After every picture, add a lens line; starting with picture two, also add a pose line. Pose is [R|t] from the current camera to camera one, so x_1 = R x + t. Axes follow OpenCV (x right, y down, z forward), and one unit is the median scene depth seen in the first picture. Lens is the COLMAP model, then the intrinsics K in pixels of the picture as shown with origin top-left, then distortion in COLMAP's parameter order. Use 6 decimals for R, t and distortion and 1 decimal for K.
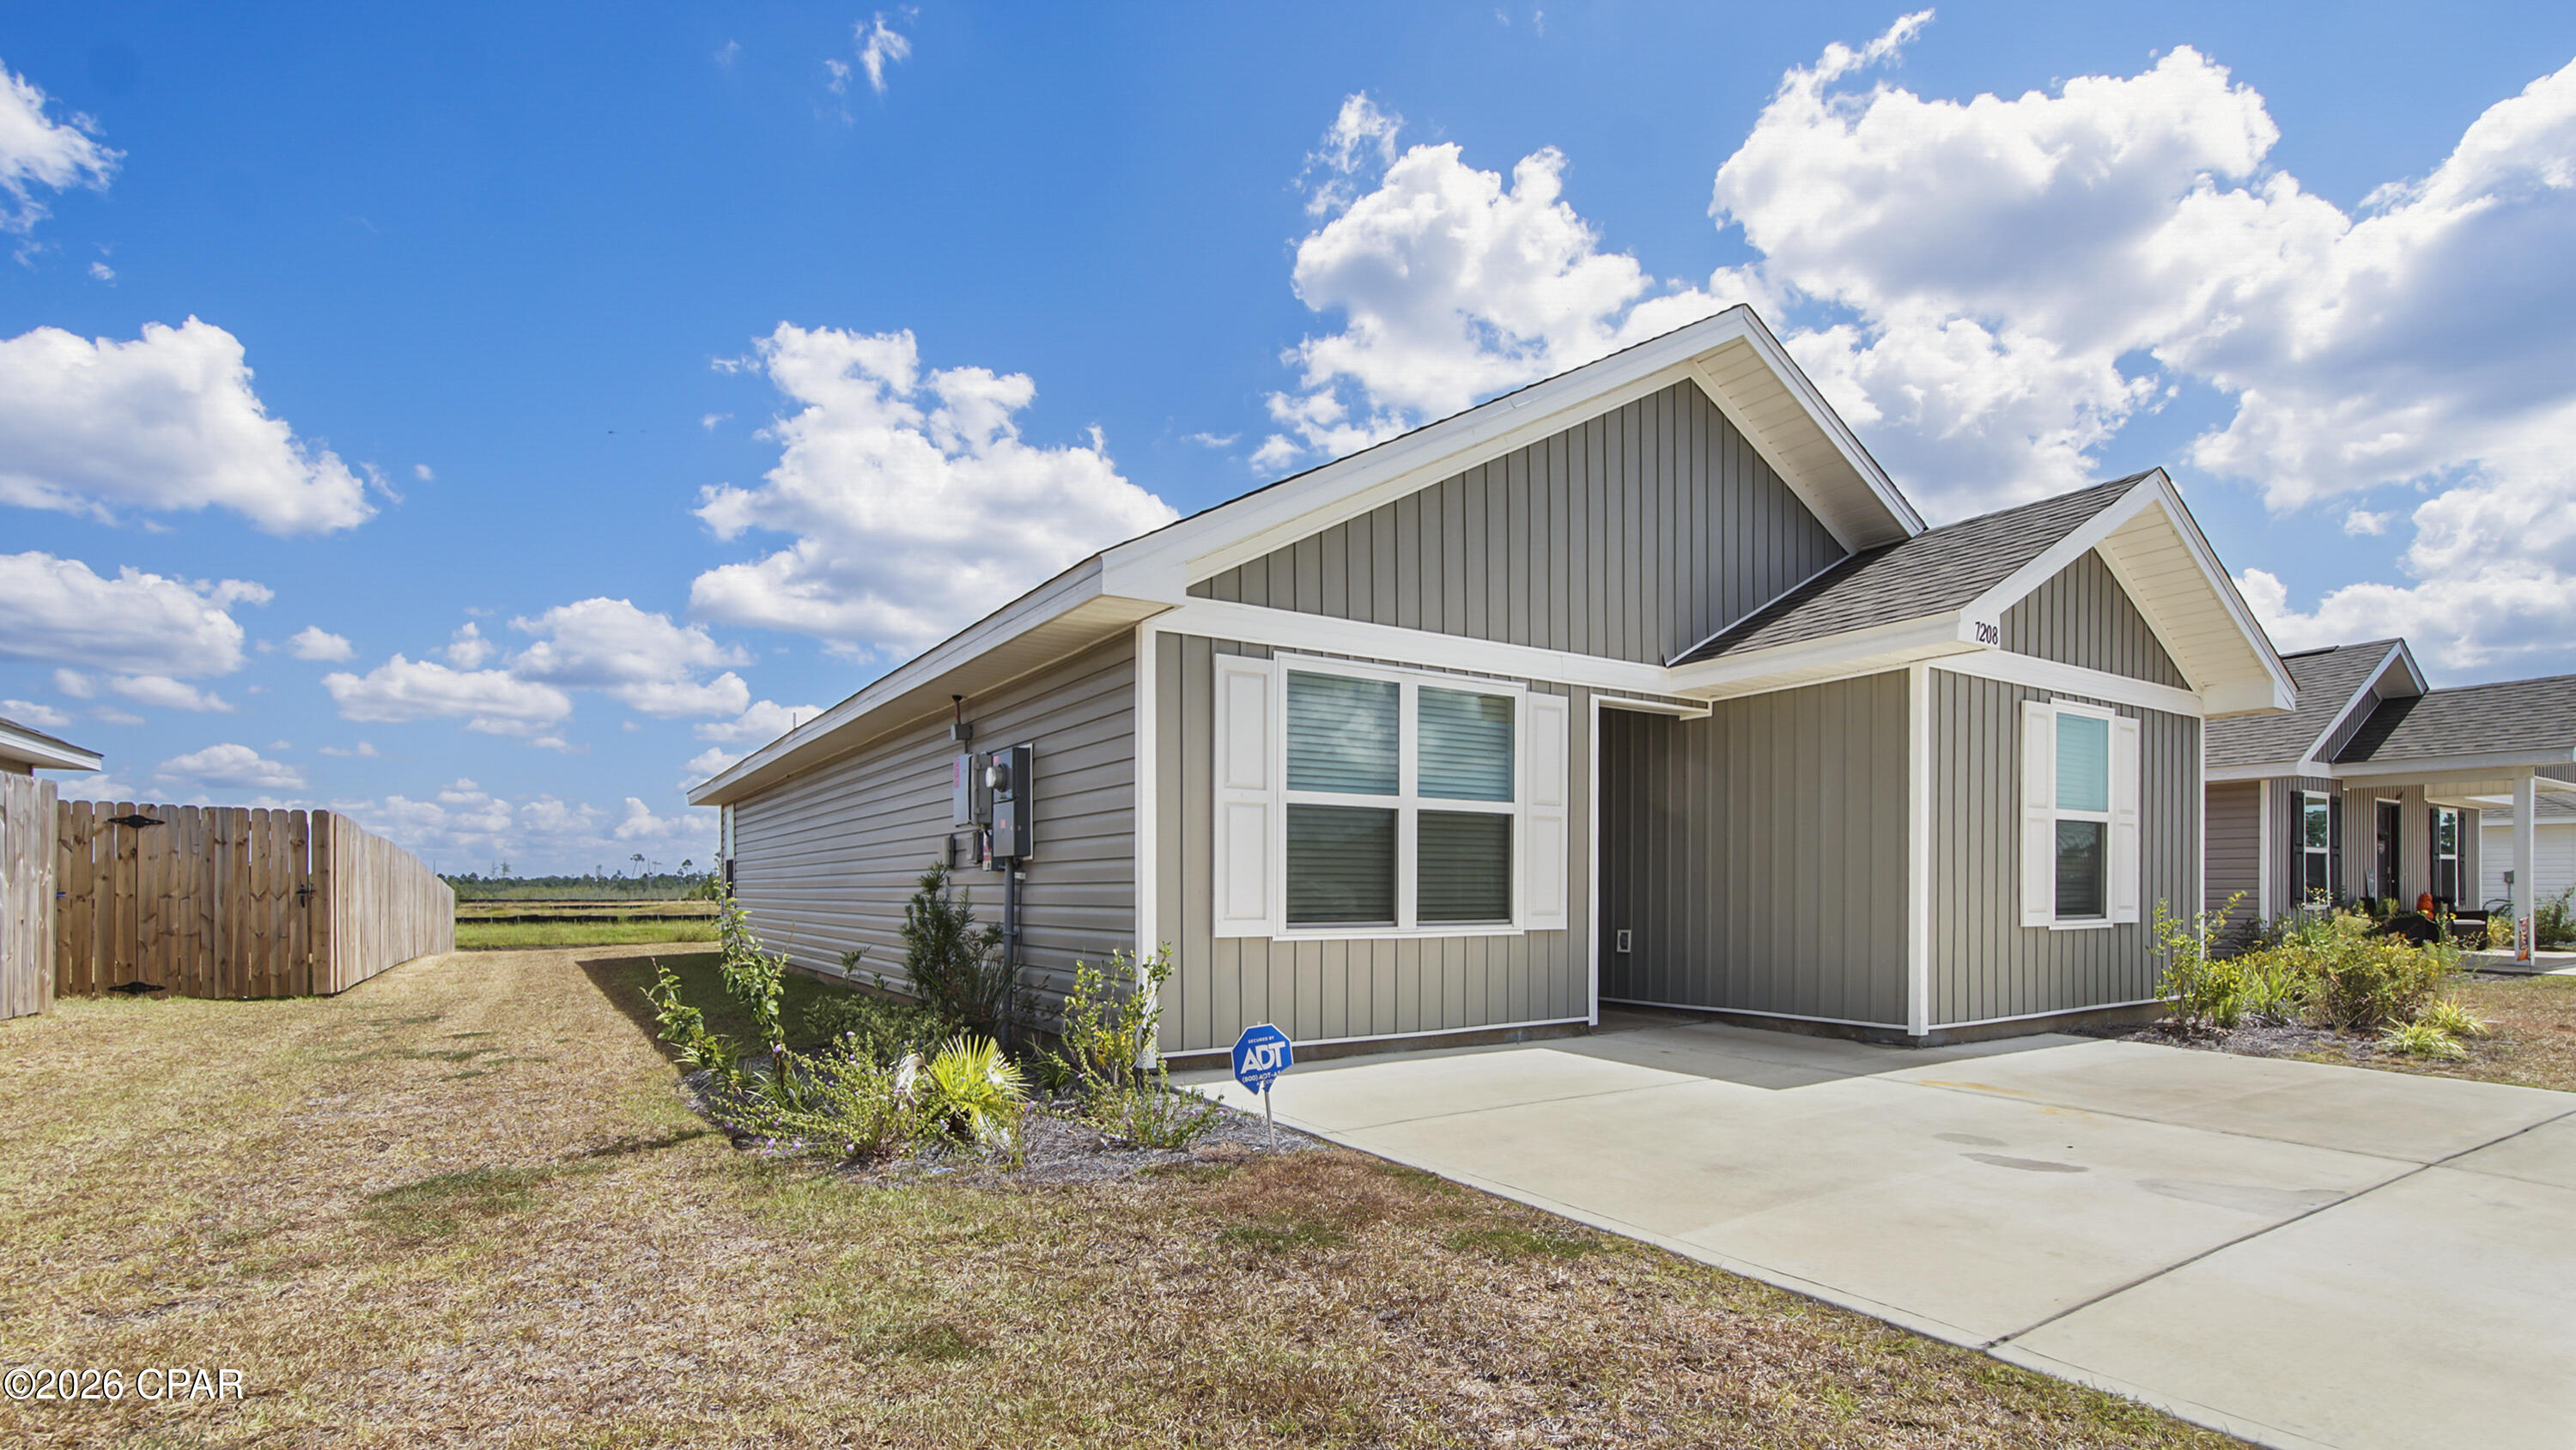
lens RADIAL K [[1203.8, 0, 1209.9], [0, 1203.8, 721.9], [0, 0, 1]] dist [-0.004377, -0.000325]
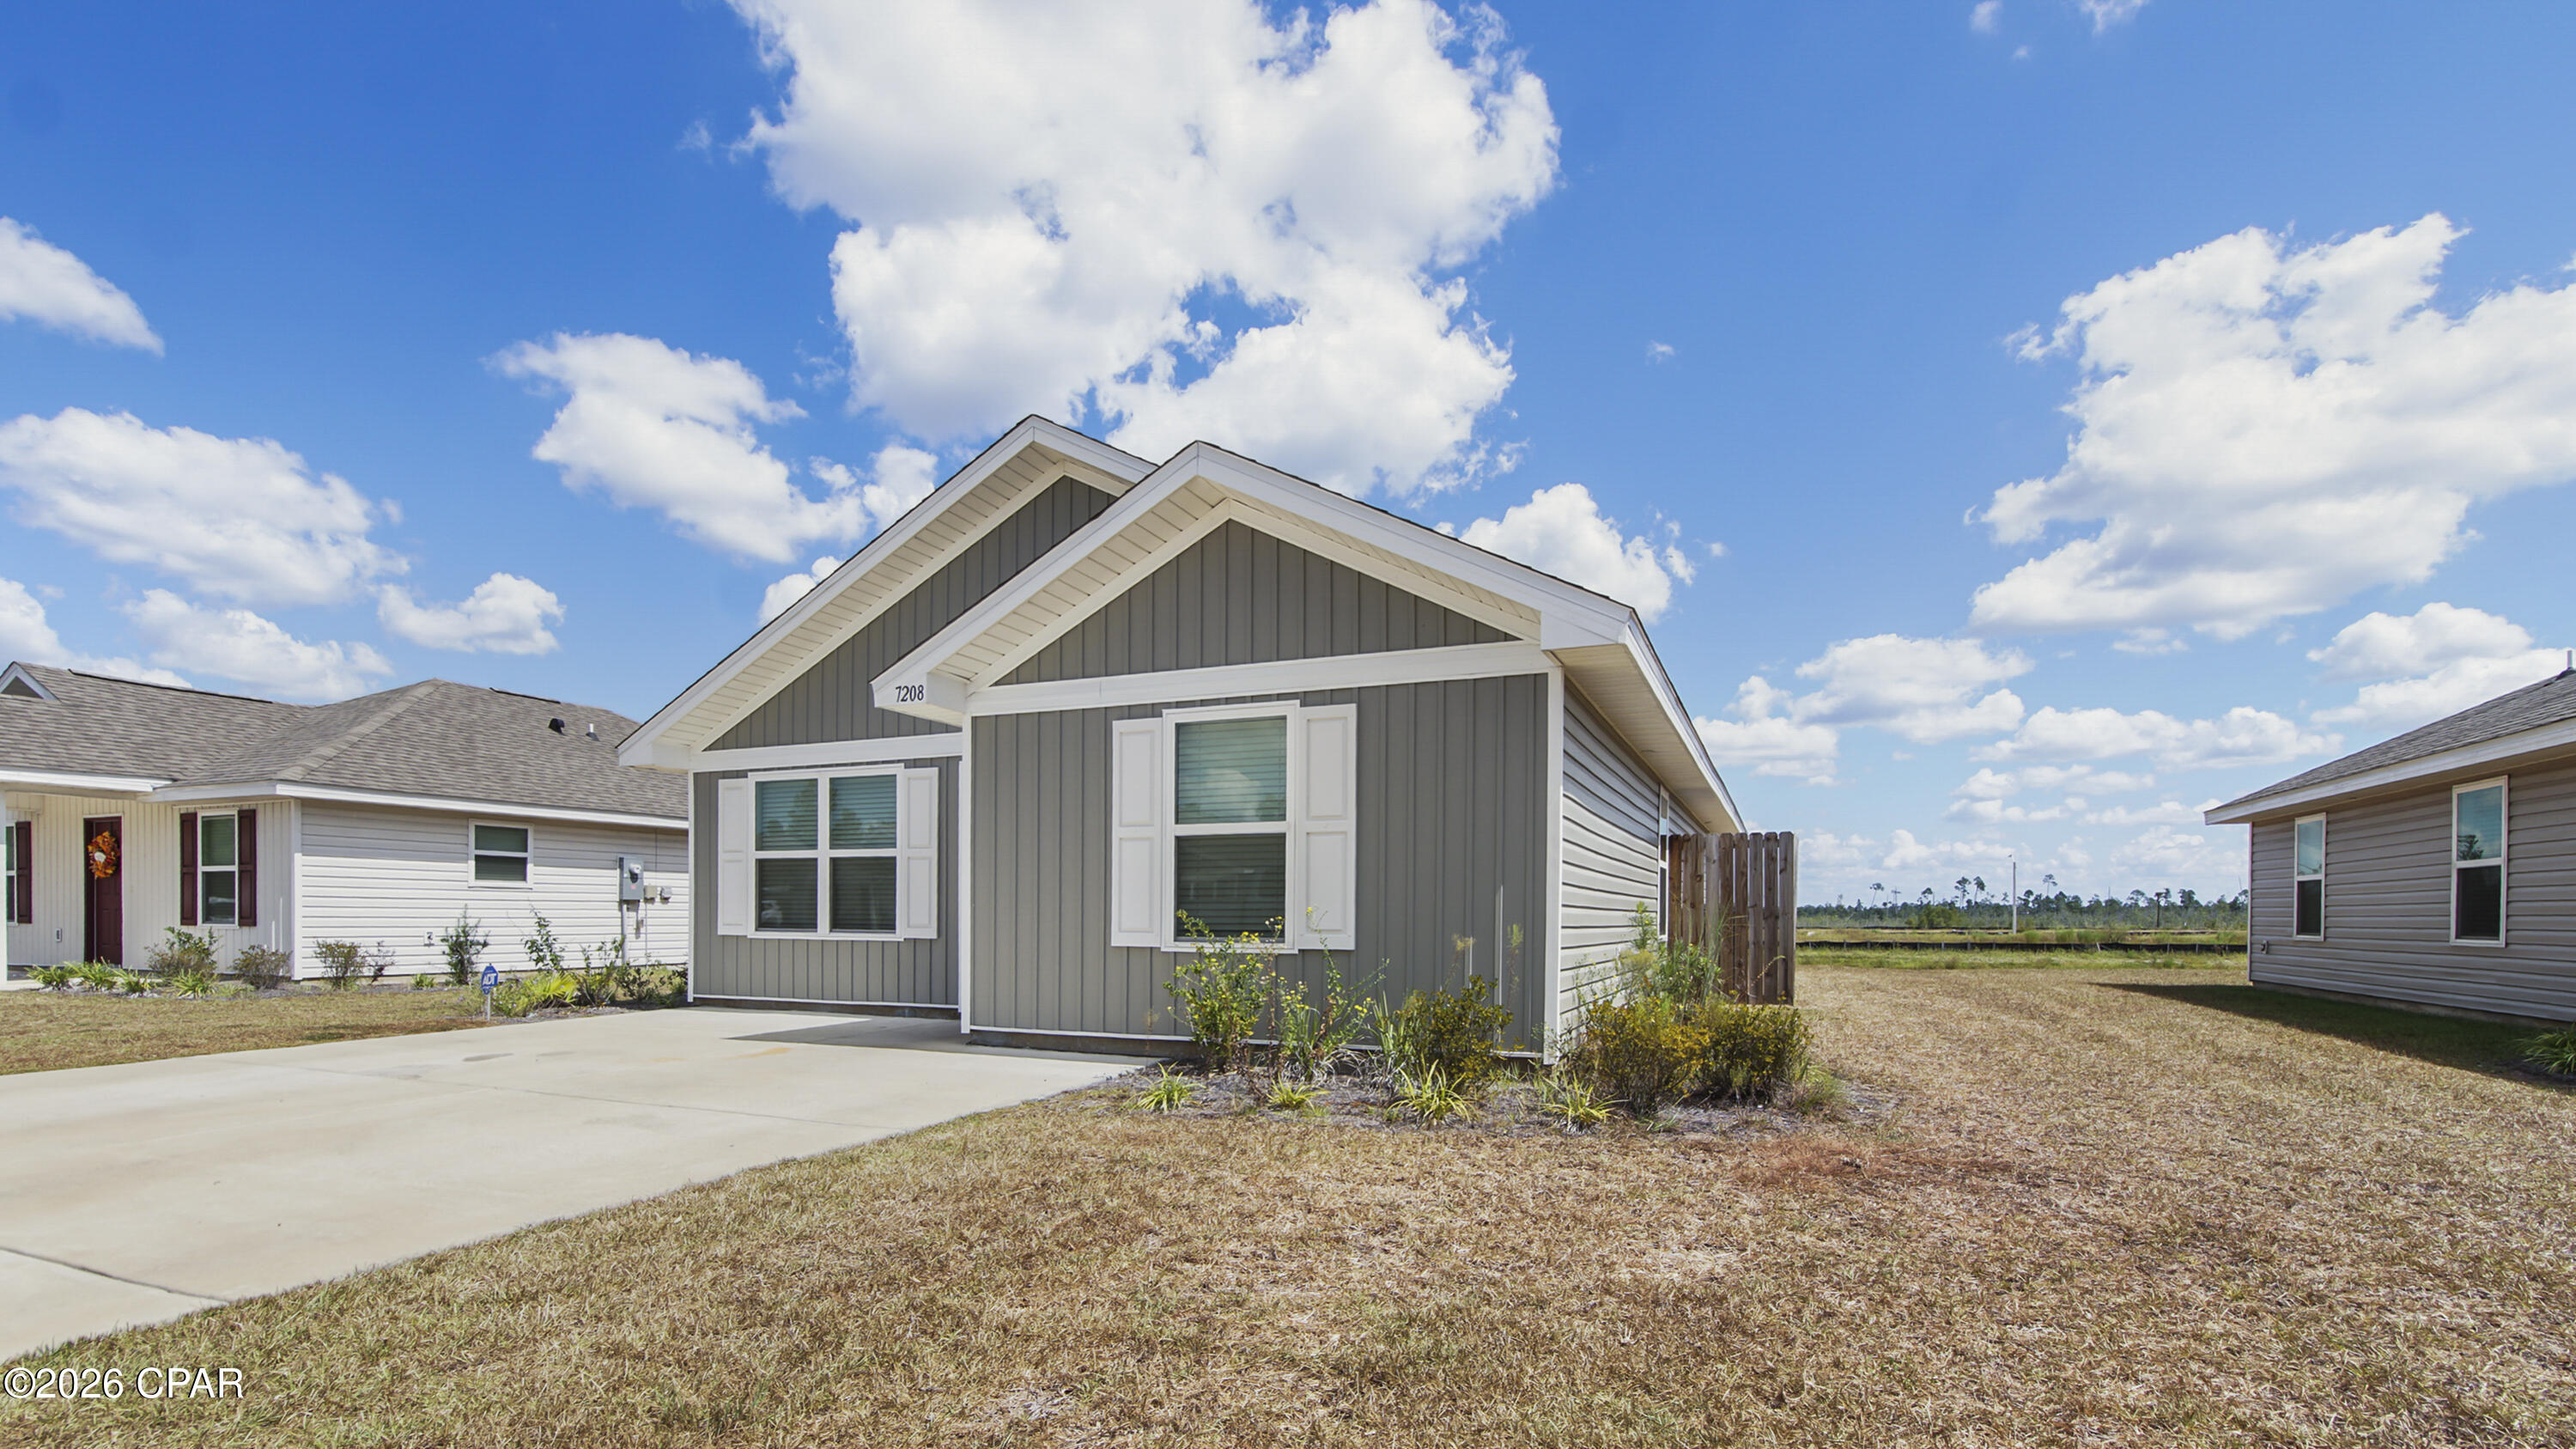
lens RADIAL K [[1190.7, 0, 1288.0], [0, 1190.7, 724.5], [0, 0, 1]] dist [-0.022814, 0.016683]
pose [[0.557520, -0.129942, -0.819931, 1.578213], [0.110252, 0.990515, -0.082009, 0.082905], [0.822810, -0.044677, 0.566558, 0.551989]]
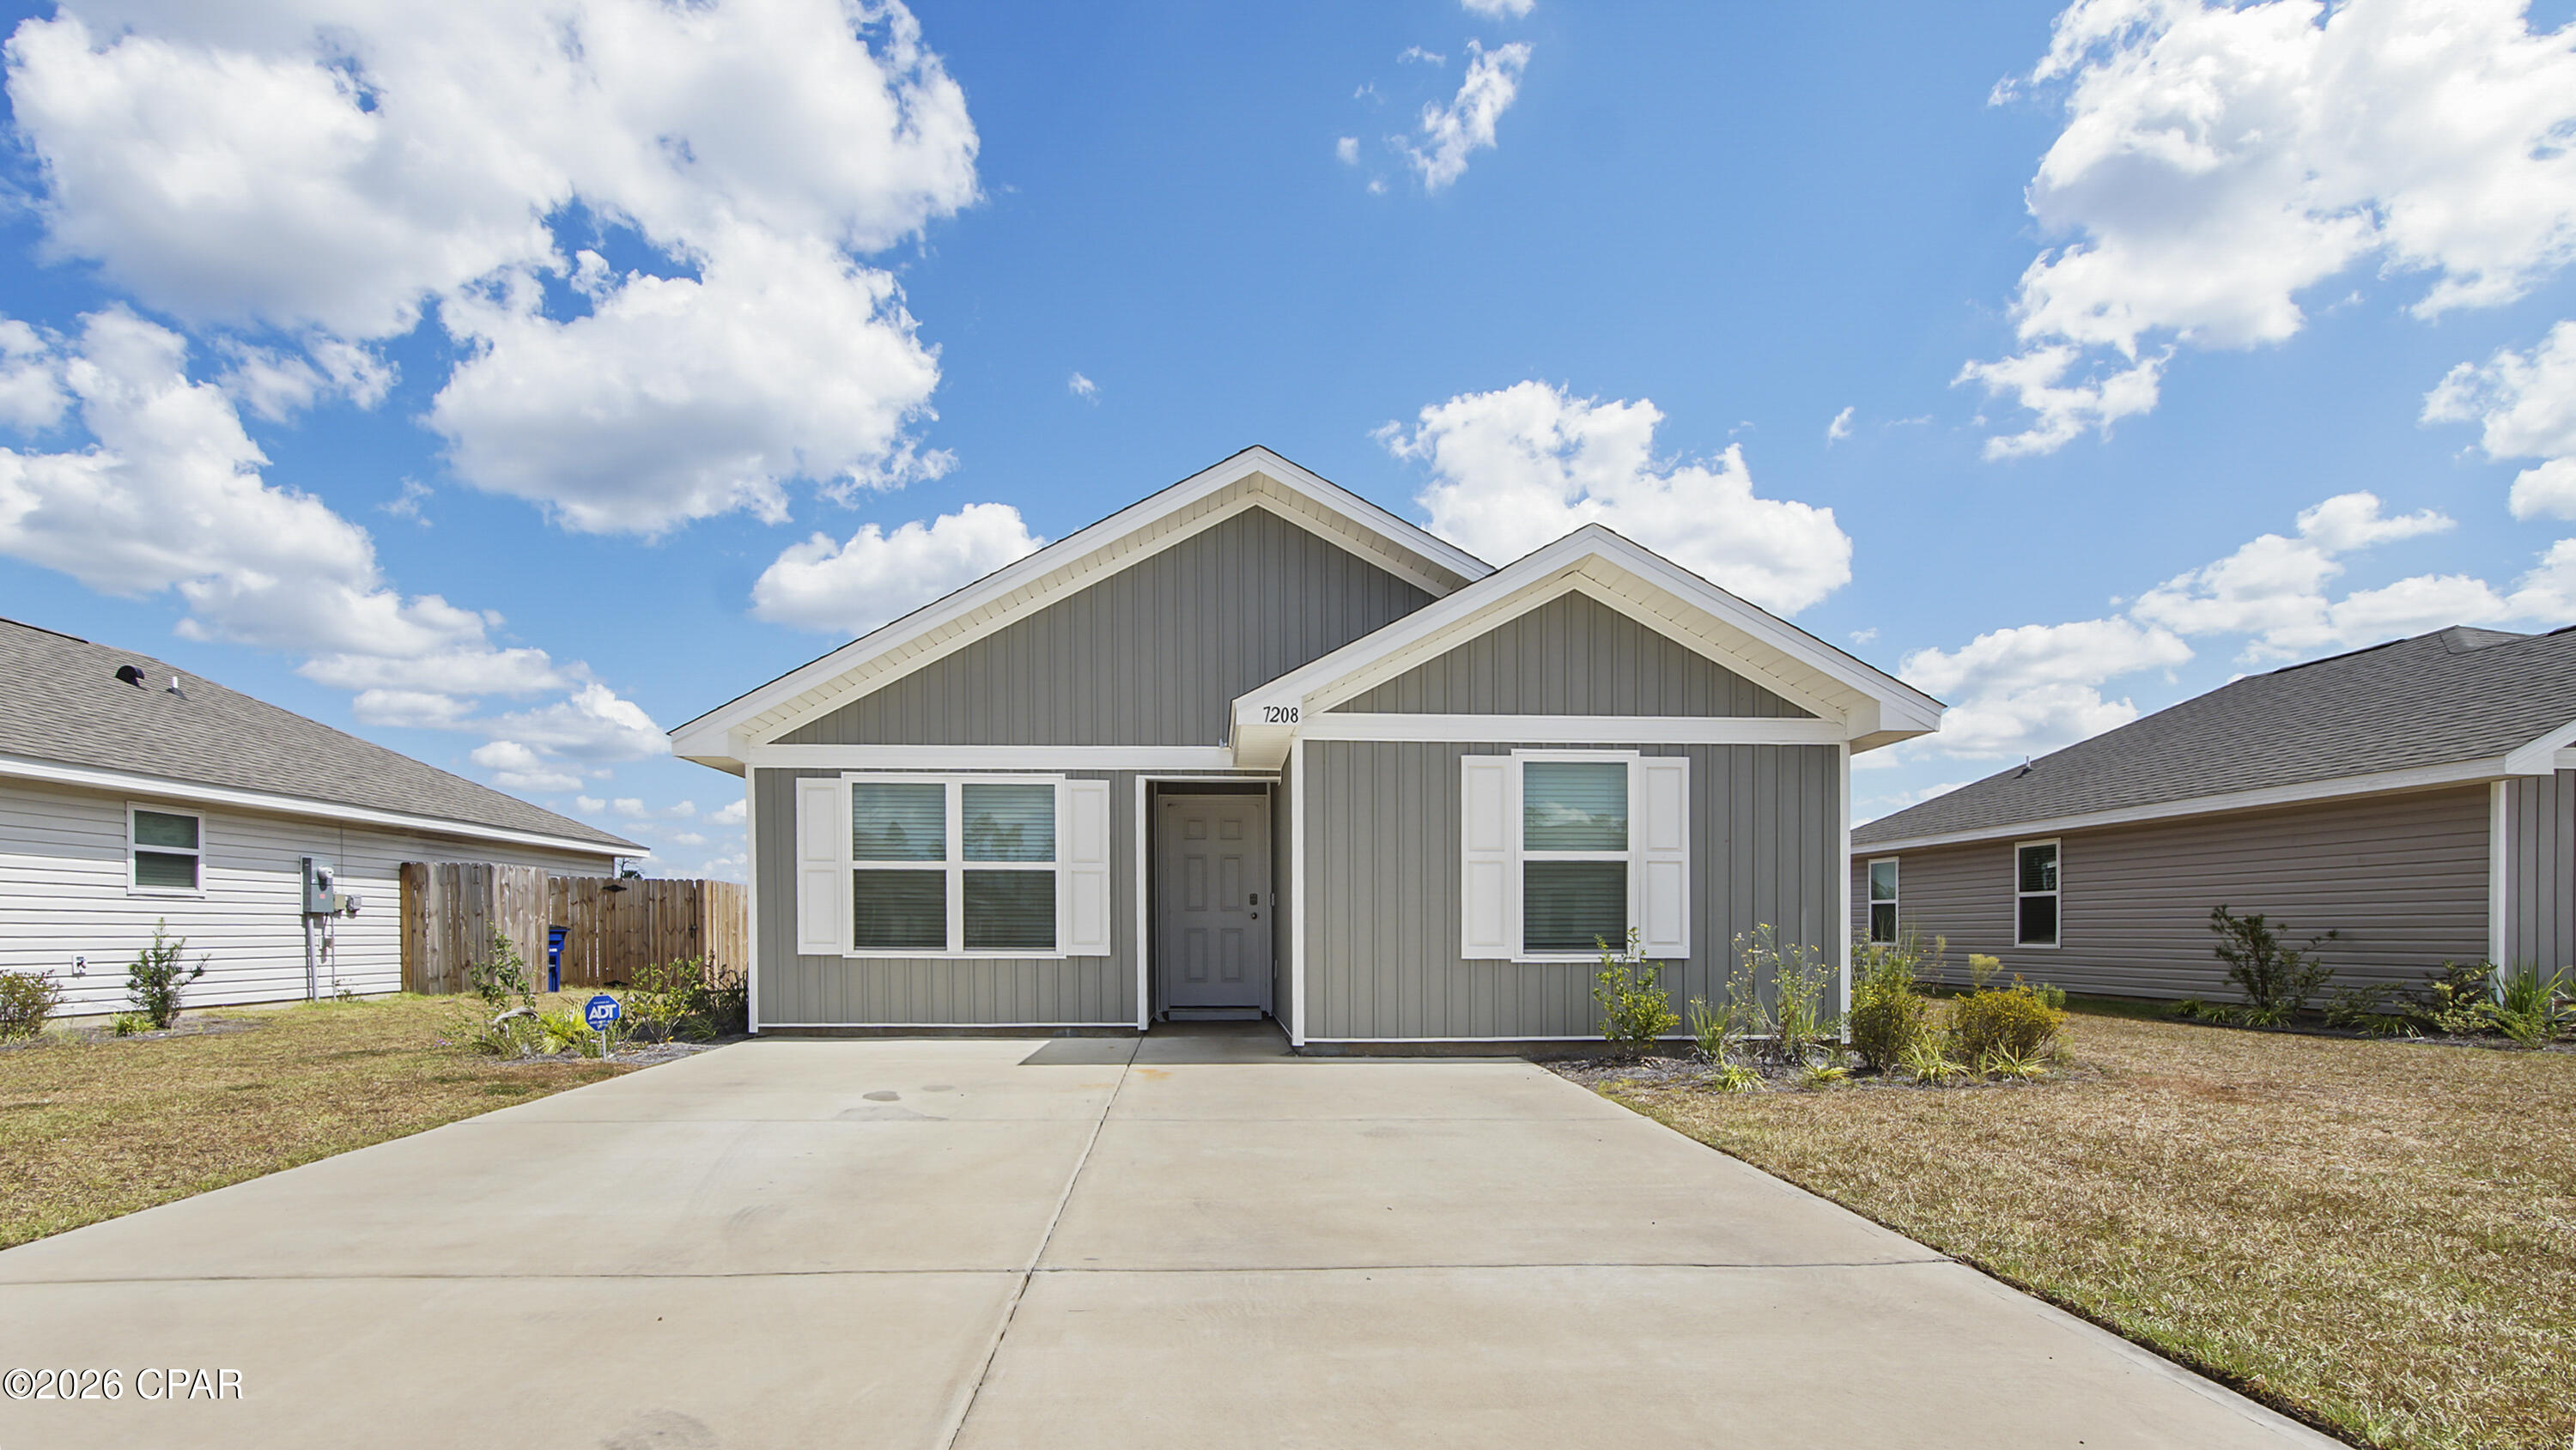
lens RADIAL K [[1190.4, 0, 1288.0], [0, 1190.4, 725.0], [0, 0, 1]] dist [-0.022814, 0.016683]
pose [[0.865414, -0.085109, -0.493776, 1.087928], [0.068077, 0.996302, -0.052411, 0.000809], [0.496411, 0.011742, 0.868008, -0.043936]]
